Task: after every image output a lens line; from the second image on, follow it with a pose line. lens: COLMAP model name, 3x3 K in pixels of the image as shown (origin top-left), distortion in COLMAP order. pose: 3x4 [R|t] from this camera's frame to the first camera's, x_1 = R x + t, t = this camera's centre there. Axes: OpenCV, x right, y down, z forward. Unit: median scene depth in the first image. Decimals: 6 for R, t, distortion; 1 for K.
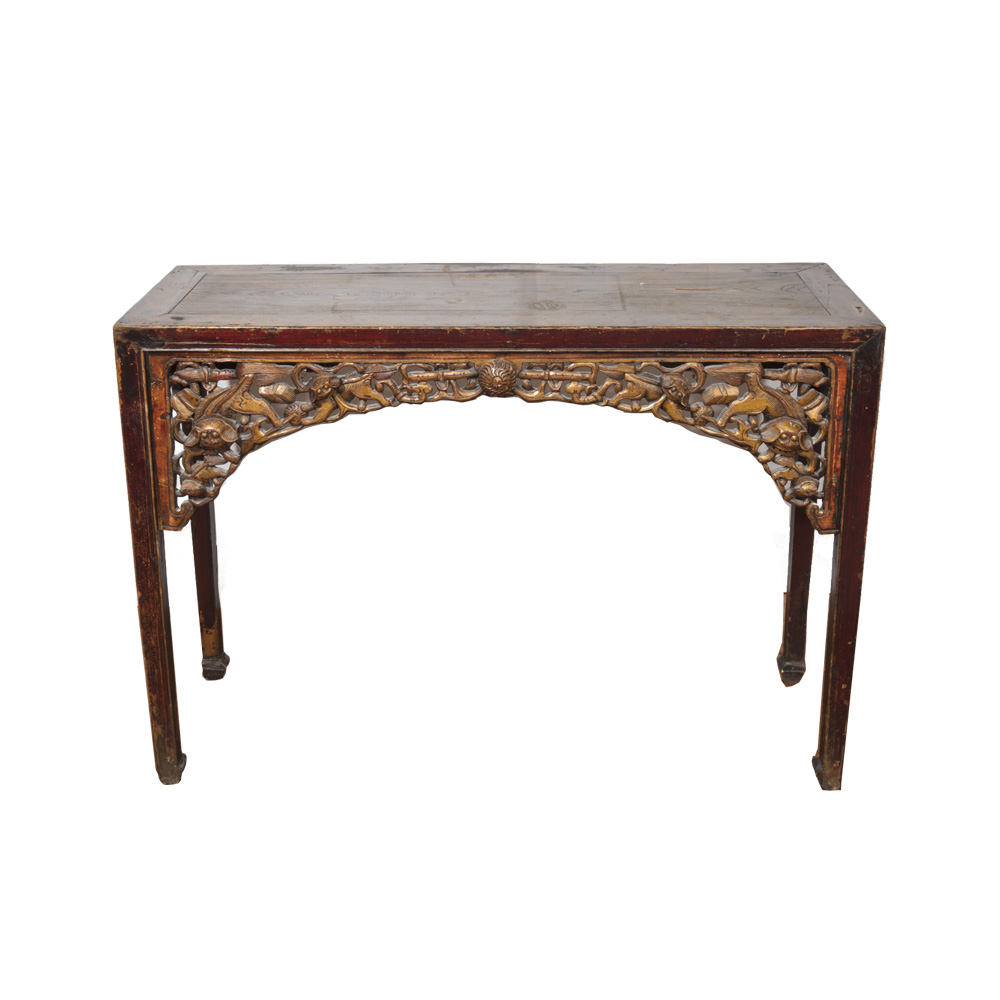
lens RADIAL K [[1397.1, 0, 500.0], [0, 1397.1, 500.0], [0, 0, 1]] dist [-0.012082, -0.029327]
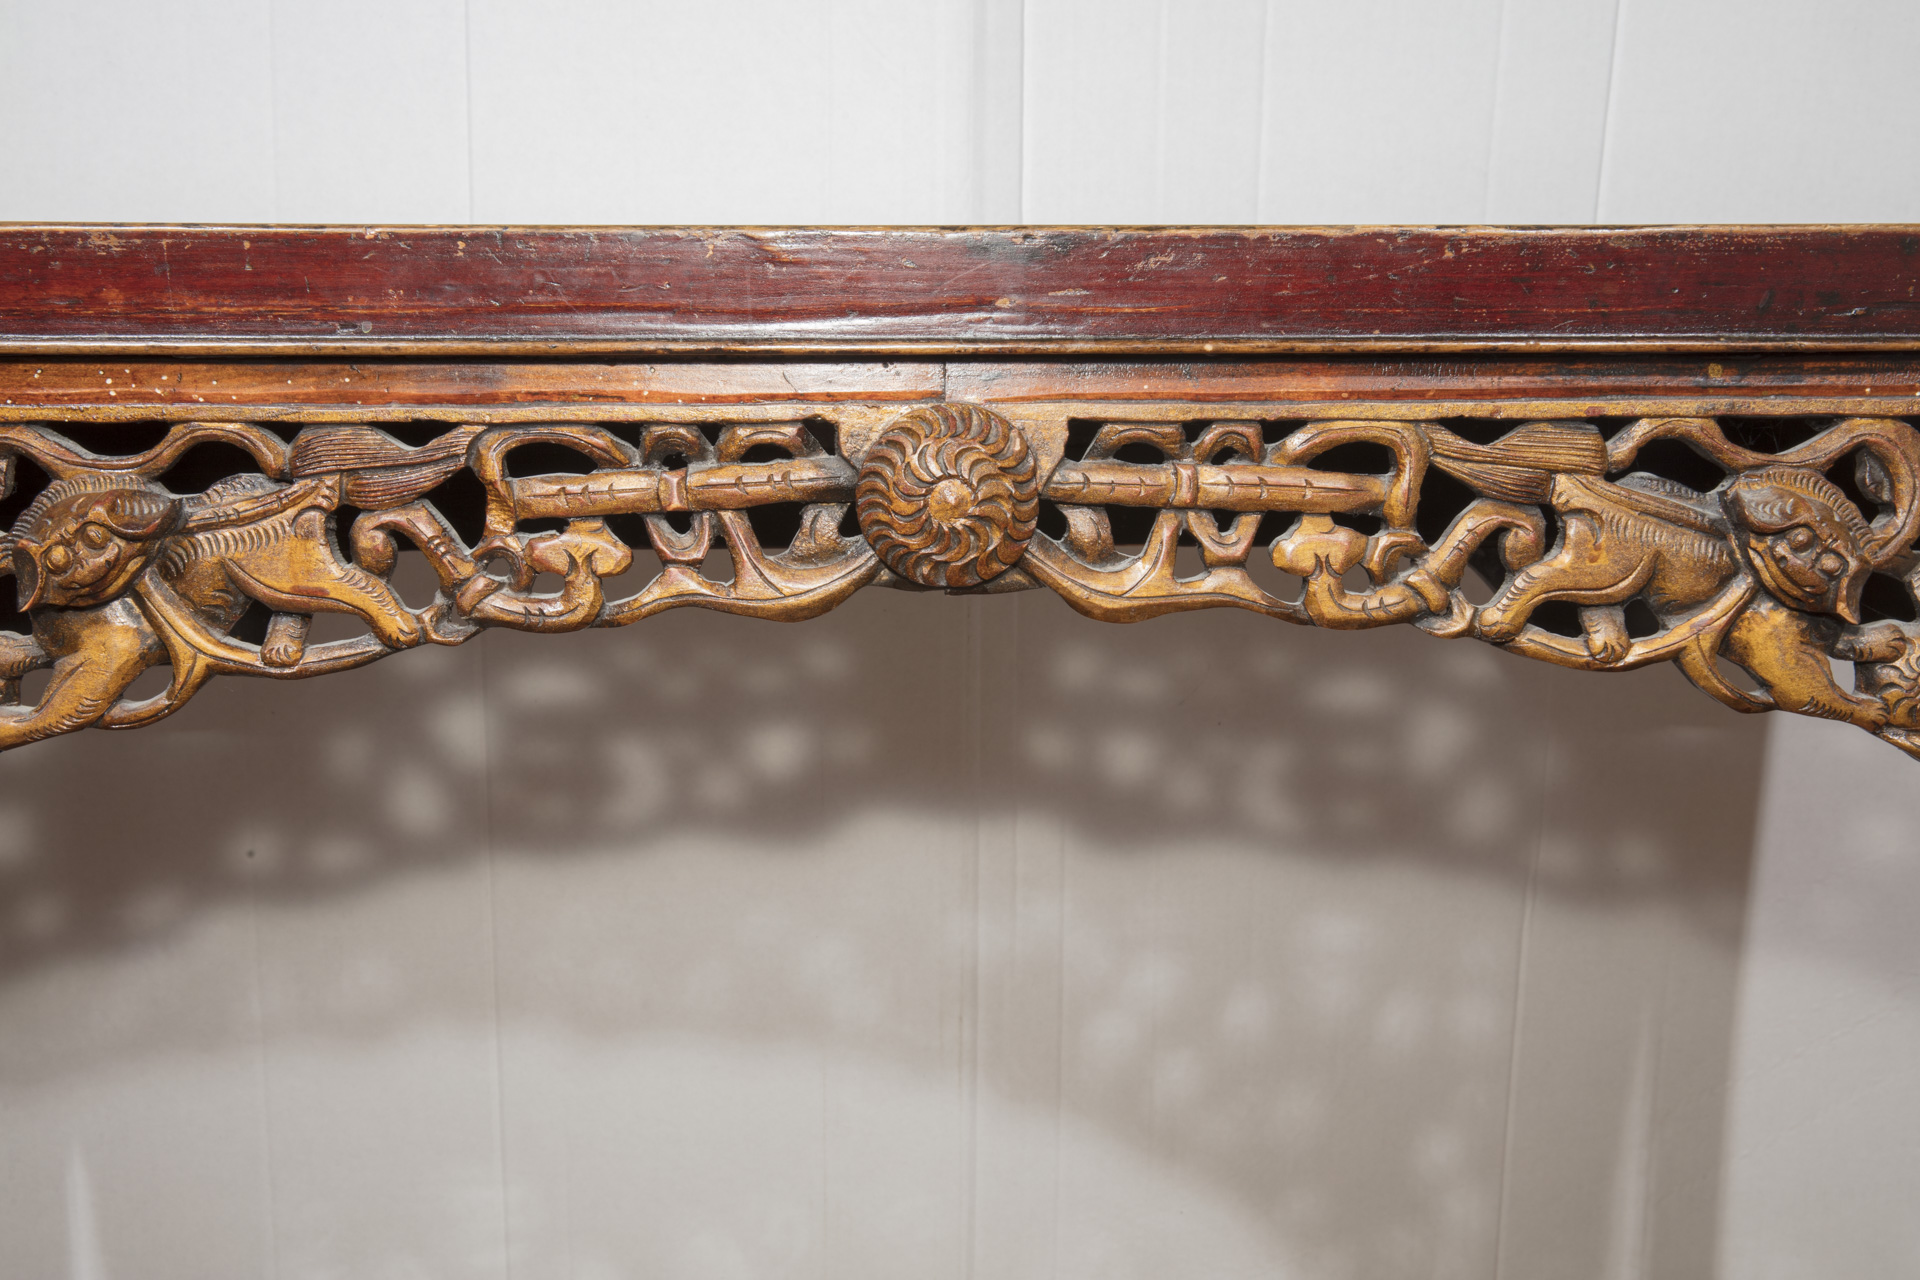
lens RADIAL K [[2435.6, 0, 960.0], [0, 2435.6, 640.0], [0, 0, 1]] dist [0.025747, 0.016645]
pose [[0.998224, -0.004283, 0.059422, -0.021590], [0.019730, 0.964893, -0.261901, 0.027520], [-0.056214, 0.262608, 0.963264, 0.654255]]
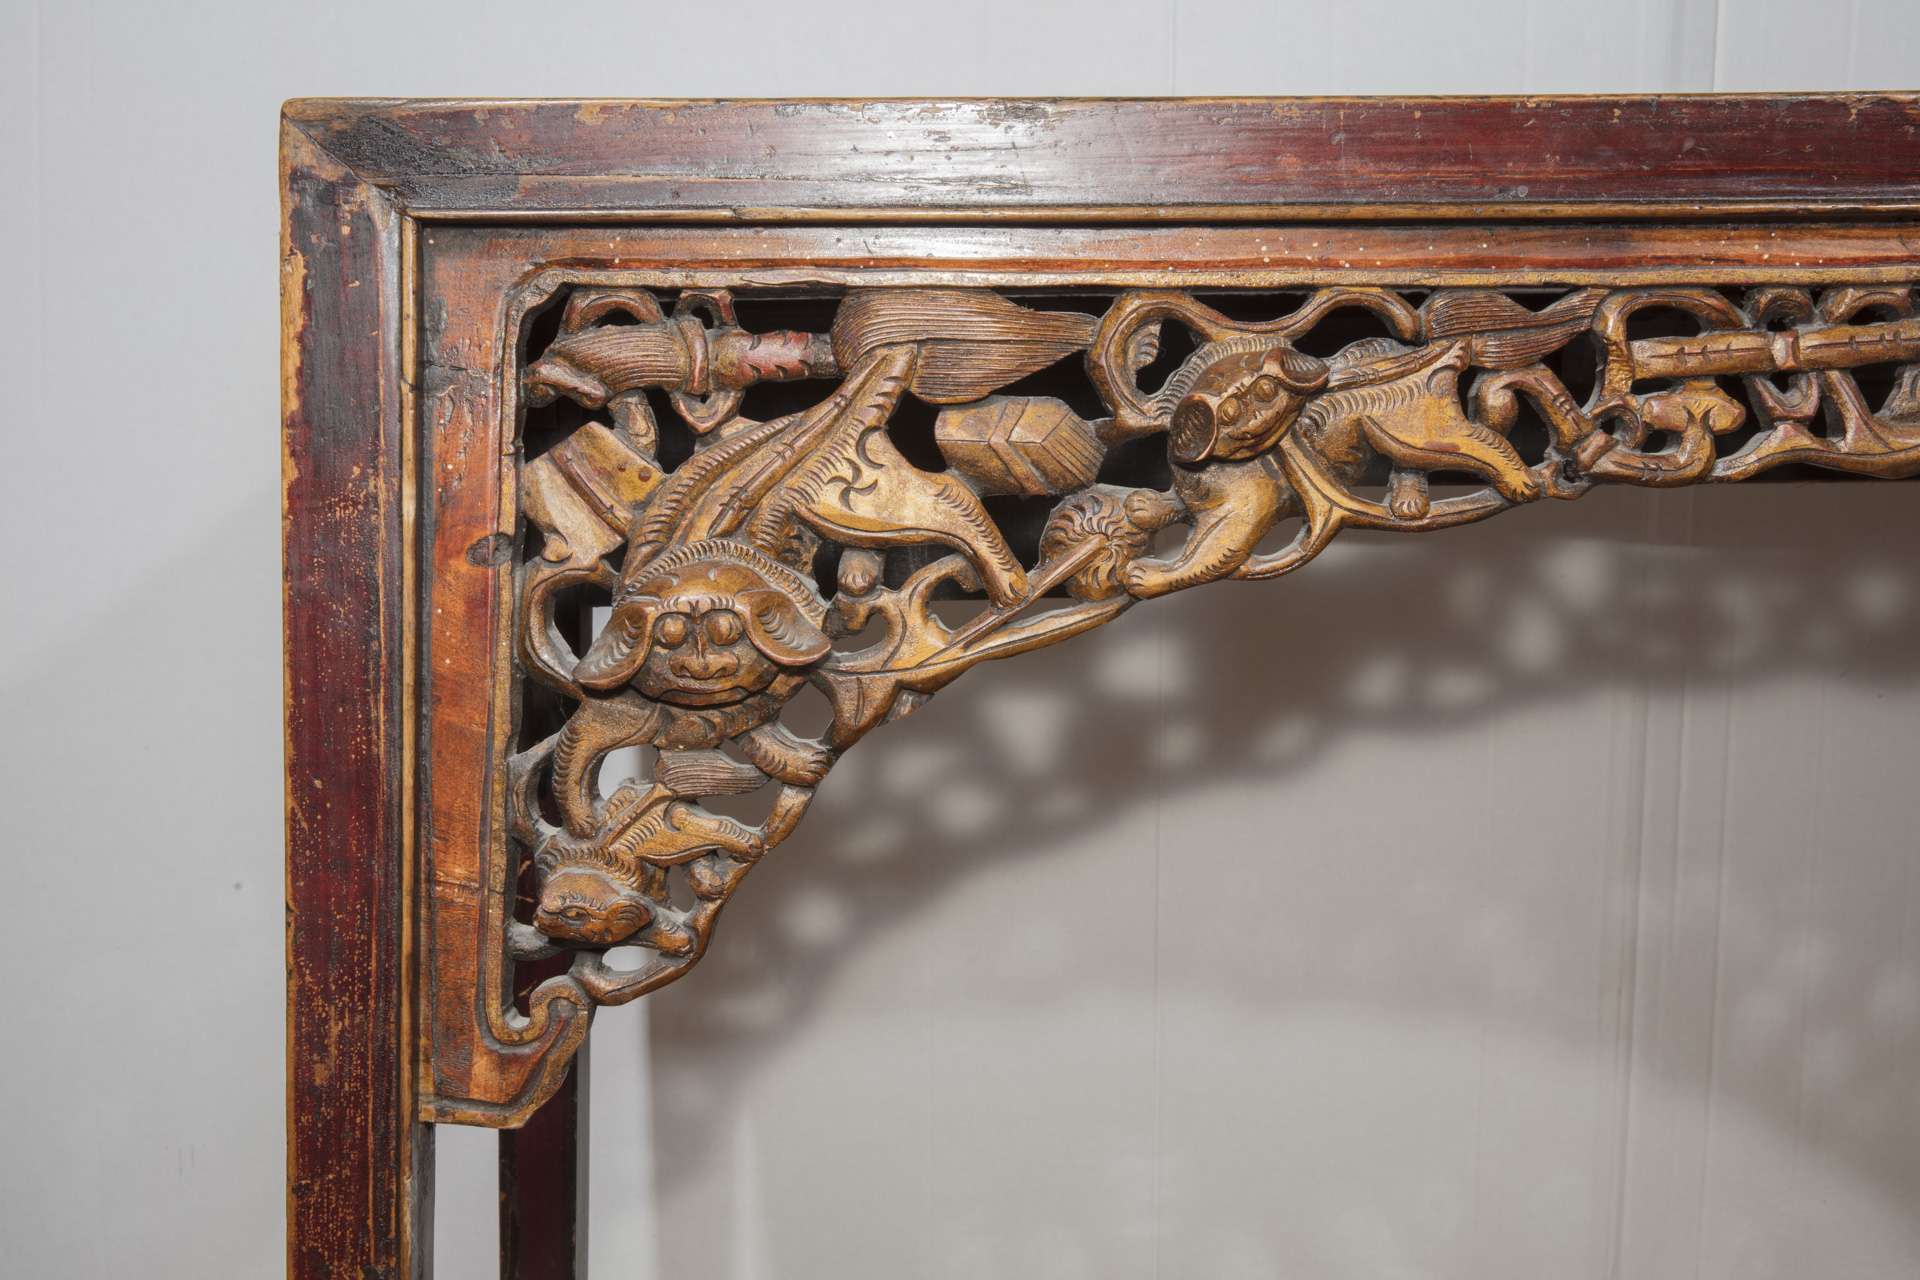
lens RADIAL K [[2555.4, 0, 960.0], [0, 2555.4, 640.0], [0, 0, 1]] dist [0.022426, 0.016285]
pose [[0.999978, -0.001921, 0.006295, -0.171930], [0.003730, 0.953415, -0.301638, 0.072383], [-0.005422, 0.301654, 0.953402, 0.634734]]
